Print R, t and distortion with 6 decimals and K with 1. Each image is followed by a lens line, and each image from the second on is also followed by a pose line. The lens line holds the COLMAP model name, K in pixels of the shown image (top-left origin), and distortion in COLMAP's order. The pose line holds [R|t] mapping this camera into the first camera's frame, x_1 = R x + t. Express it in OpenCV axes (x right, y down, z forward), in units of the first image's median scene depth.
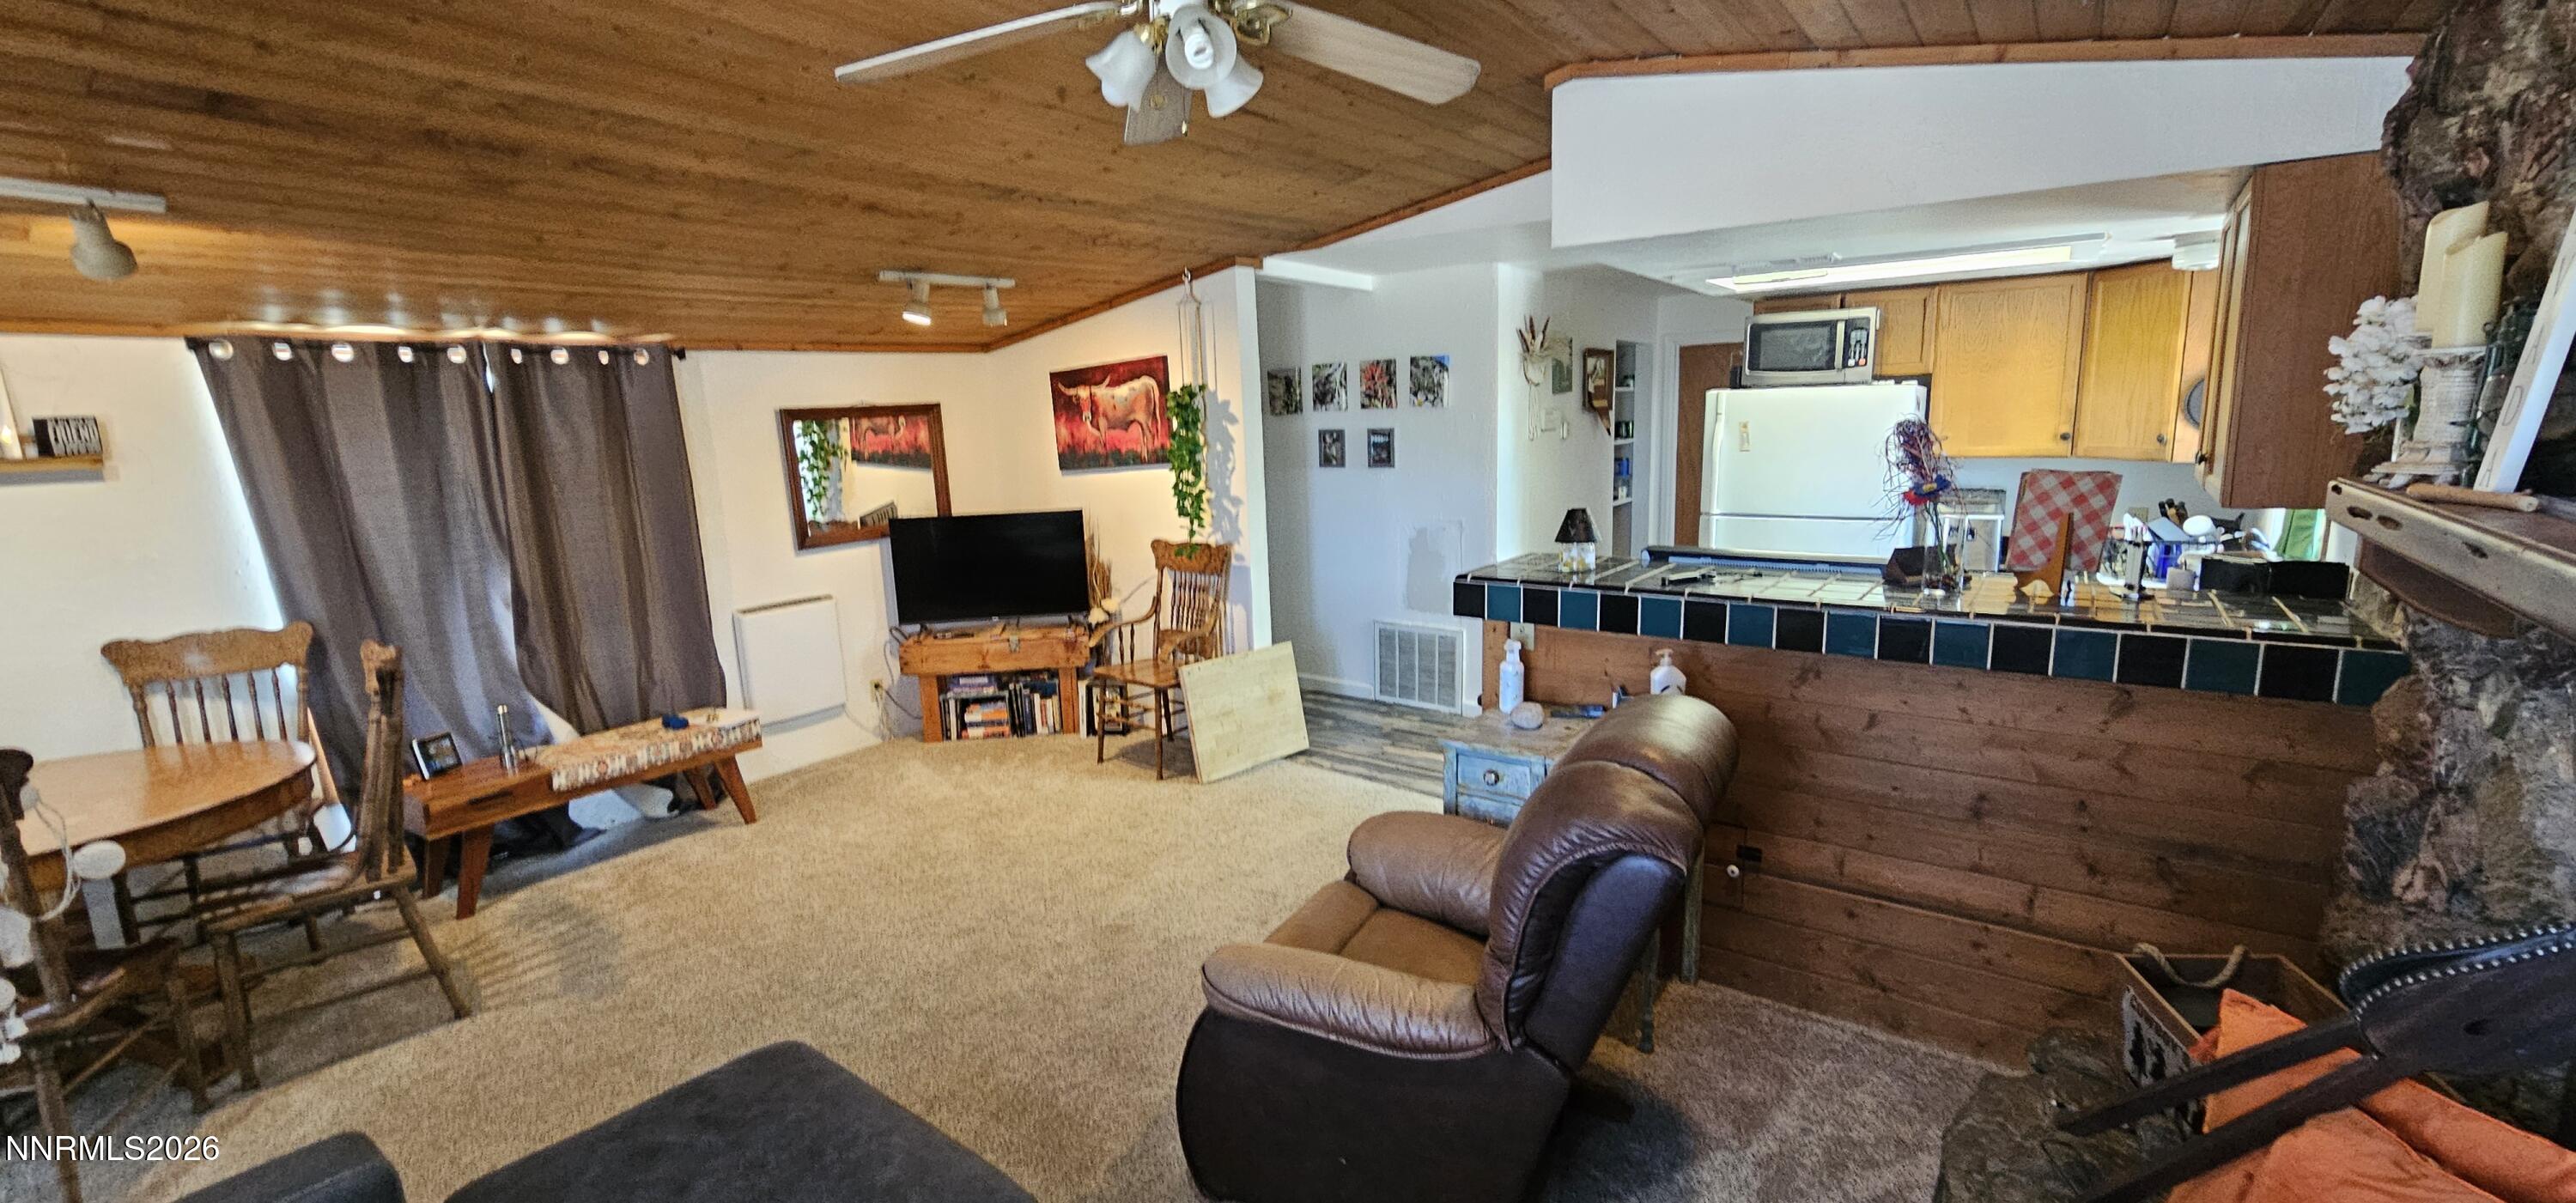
lens RADIAL K [[1056.1, 0, 1286.3], [0, 1056.1, 606.4], [0, 0, 1]] dist [-0.001543, 0.000184]
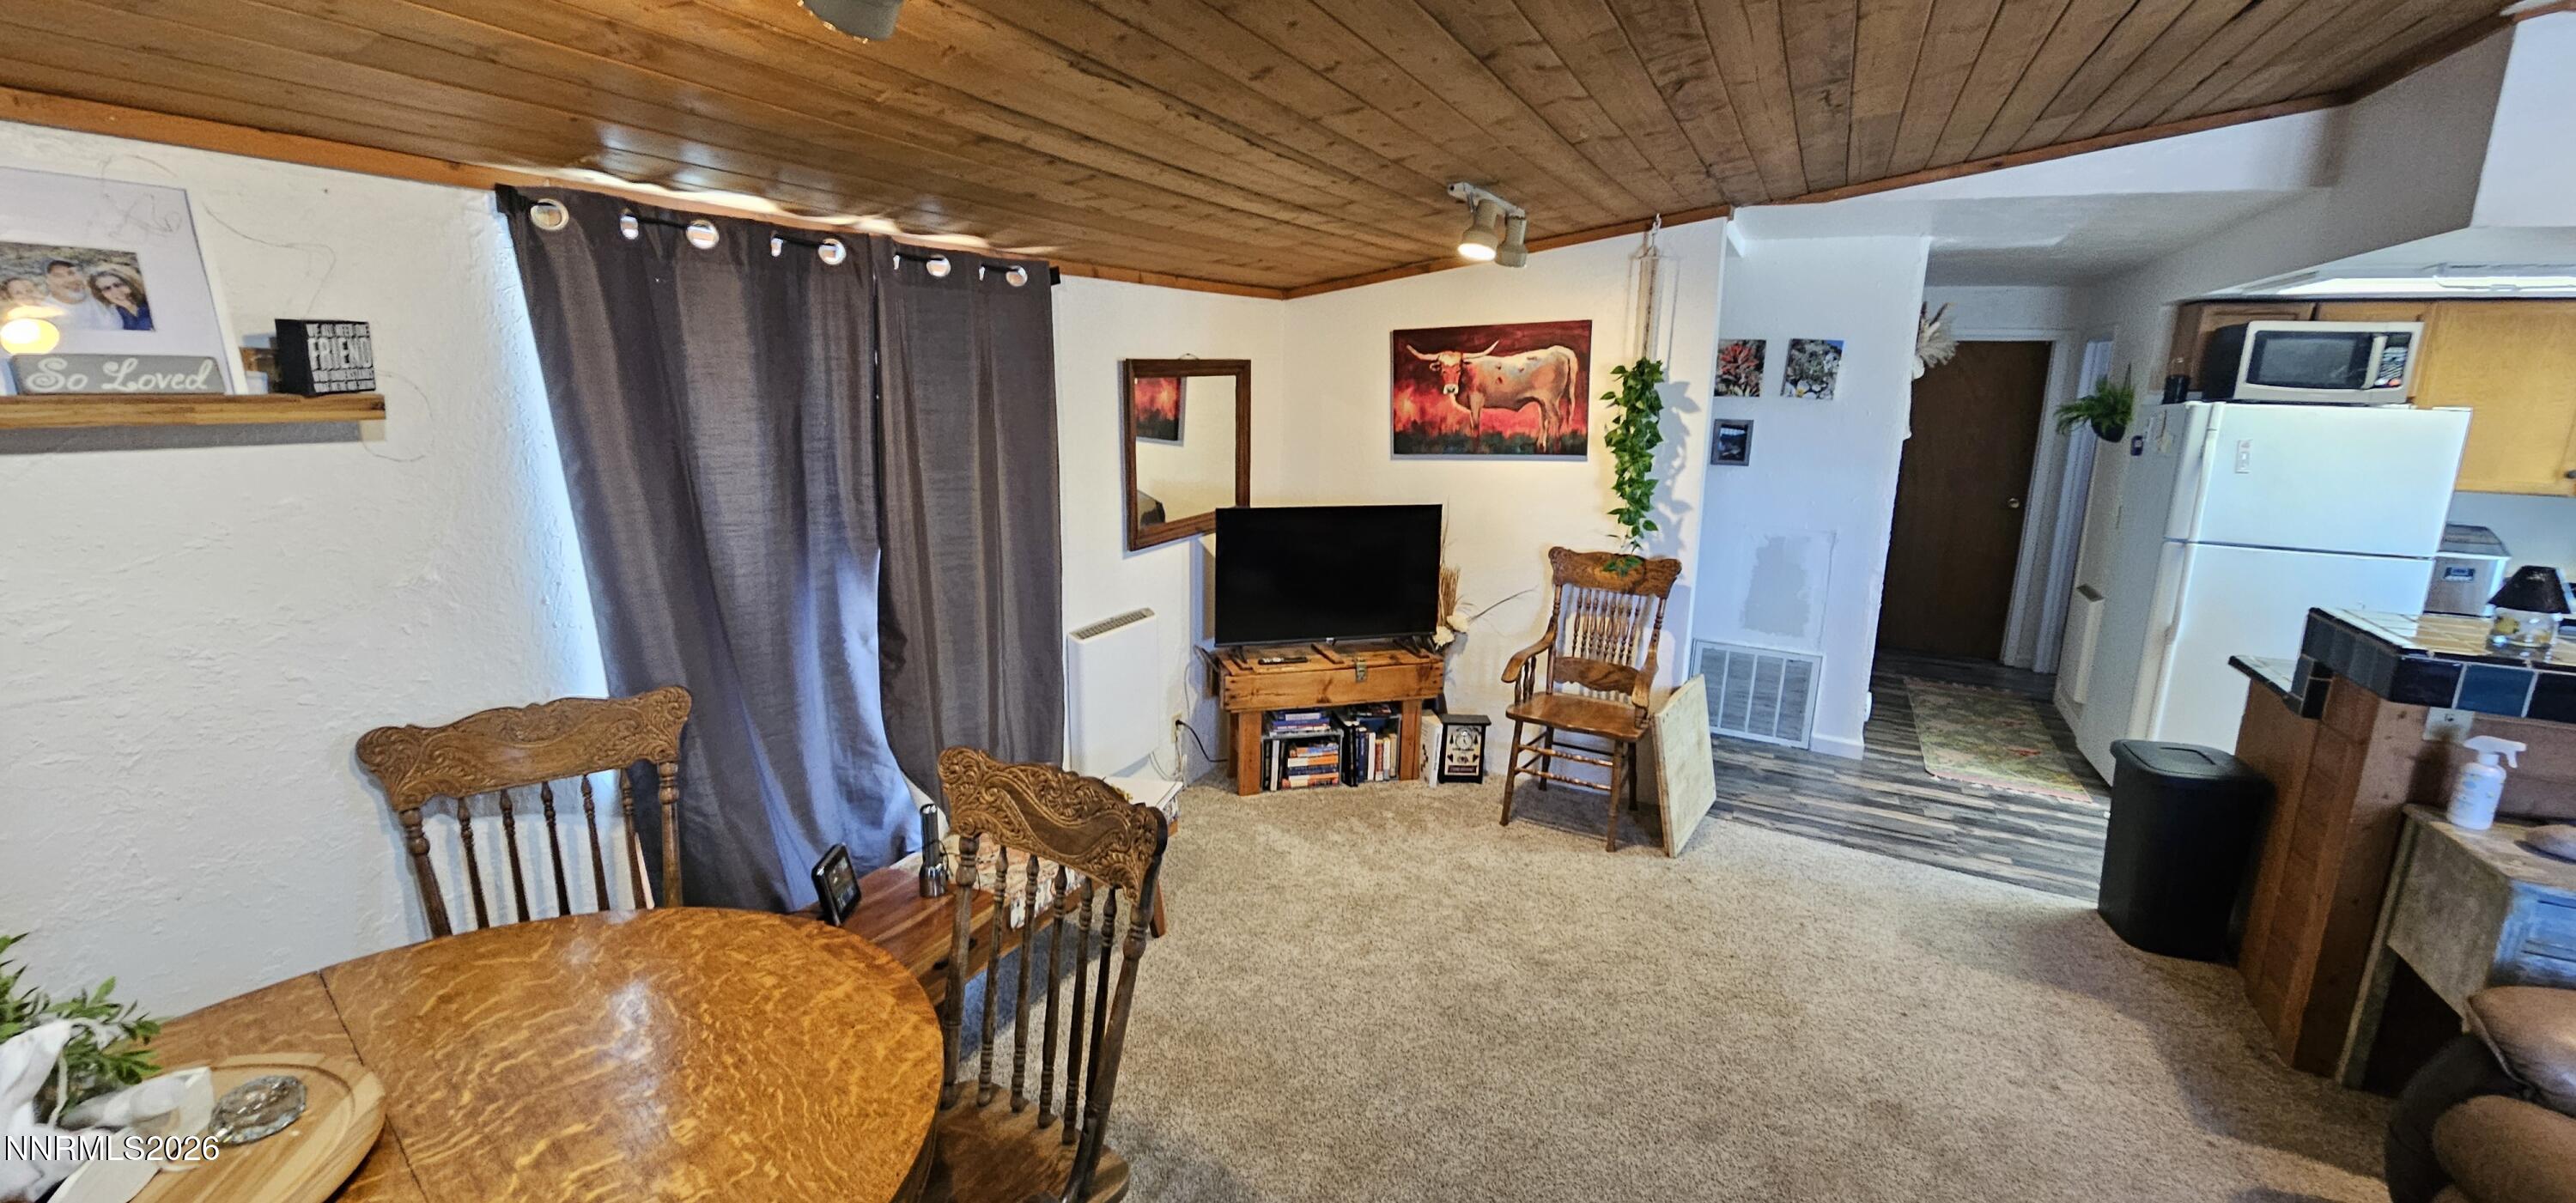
lens RADIAL K [[1056.1, 0, 1299.2], [0, 1056.1, 605.8], [0, 0, 1]] dist [-0.001543, 0.000184]
pose [[0.984339, 0.019111, 0.175245, -0.447885], [-0.024902, 0.999212, 0.030902, -0.037762], [-0.174516, -0.034782, 0.984040, 0.227930]]
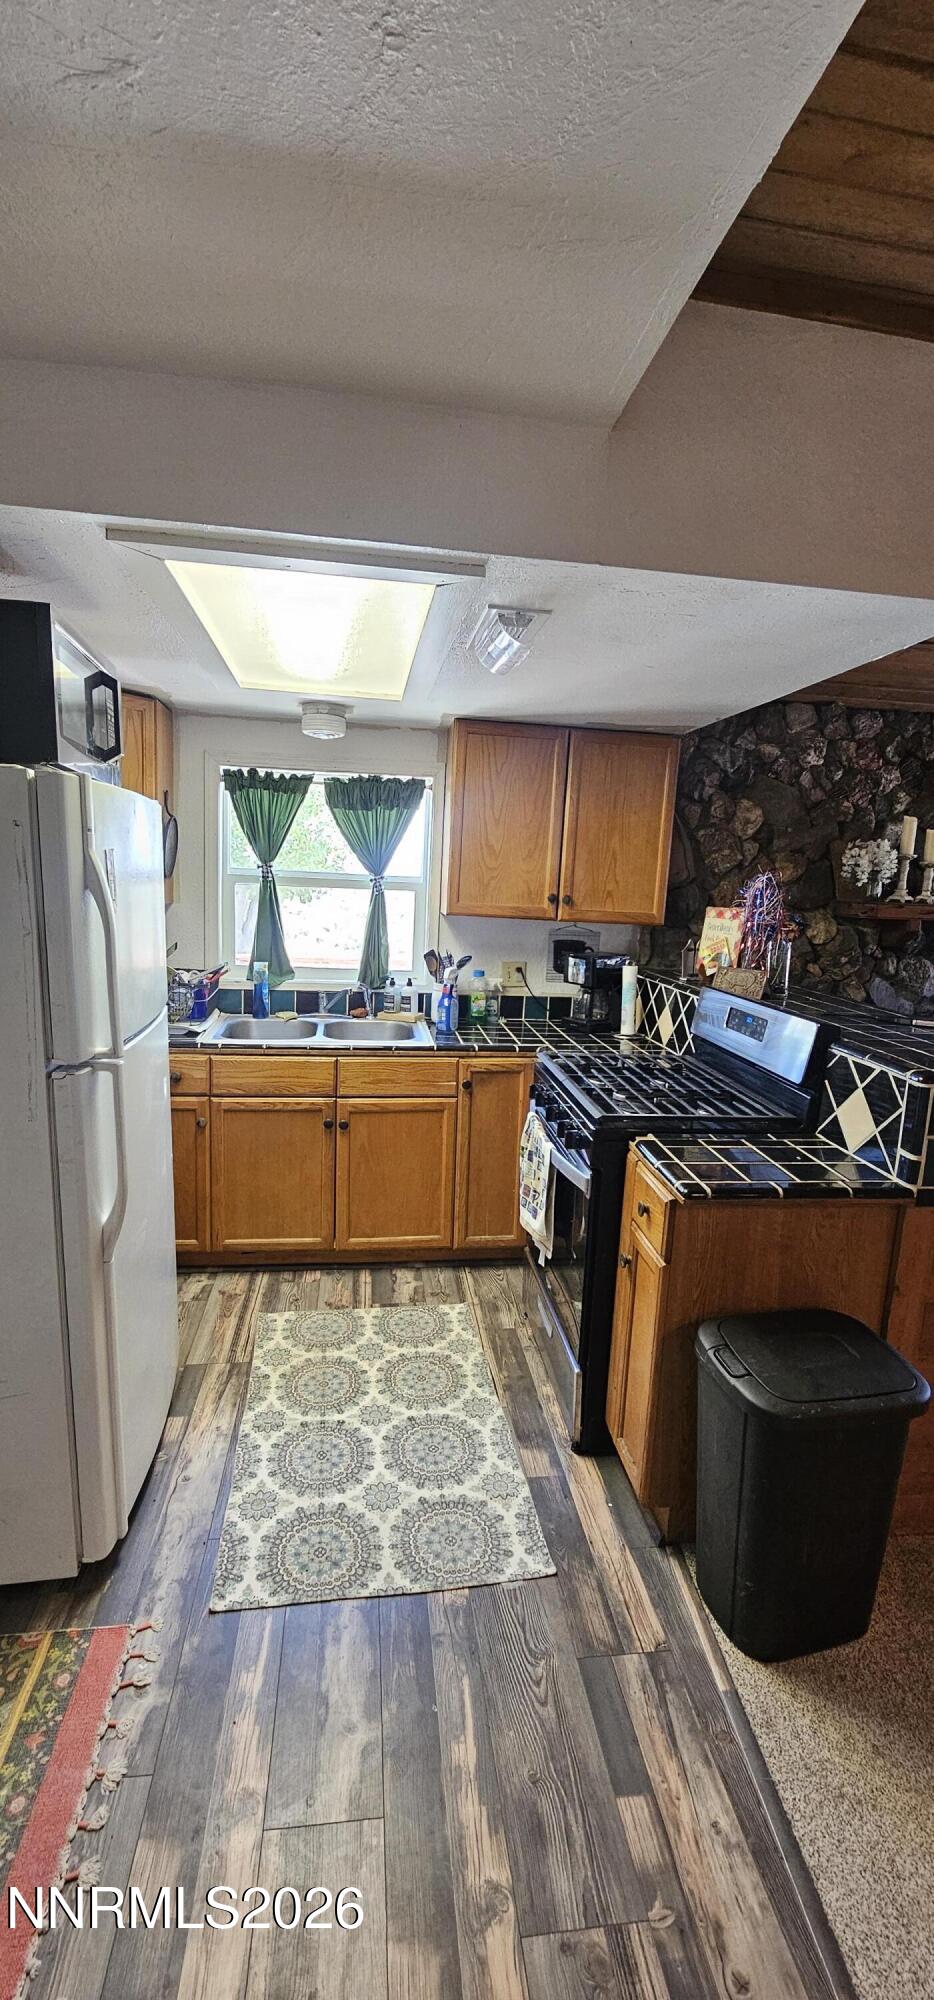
lens RADIAL K [[819.9, 0, 466.0], [0, 819.9, 1006.8], [0, 0, 1]] dist [-0.001543, 0.000184]
pose [[-0.684062, -0.118677, 0.719705, 0.047526], [0.107230, 0.959595, 0.260153, -0.164333], [-0.721499, 0.255134, -0.643696, 0.995402]]
